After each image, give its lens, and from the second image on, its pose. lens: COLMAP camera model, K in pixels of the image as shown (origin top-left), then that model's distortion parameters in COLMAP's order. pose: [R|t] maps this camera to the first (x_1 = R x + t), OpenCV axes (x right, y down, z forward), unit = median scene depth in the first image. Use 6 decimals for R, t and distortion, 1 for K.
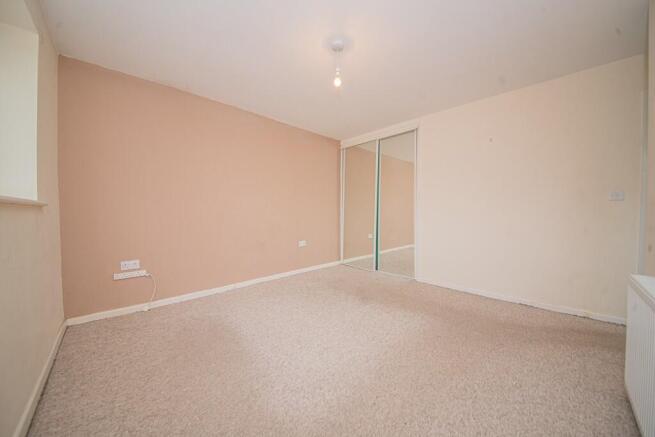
lens RADIAL K [[229.6, 0, 330.9], [0, 229.6, 216.7], [0, 0, 1]] dist [0.000164, -0.010028]
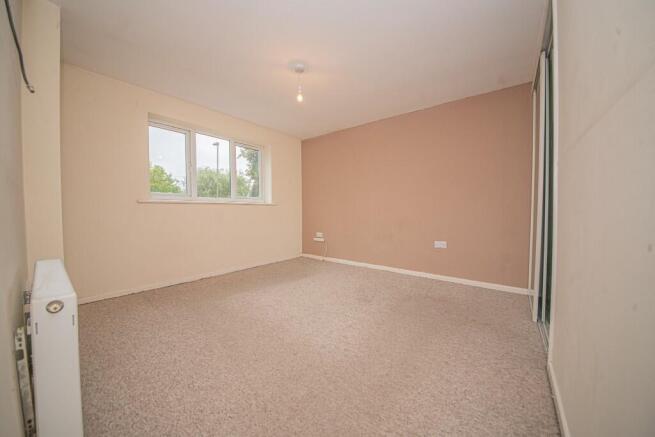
lens RADIAL K [[229.6, 0, 330.9], [0, 229.6, 216.7], [0, 0, 1]] dist [0.000164, -0.010028]
pose [[0.136247, 0.031912, -0.990161, 1.050516], [-0.017251, 0.999406, 0.029836, -0.000715], [0.990525, 0.013016, 0.136716, 0.827811]]
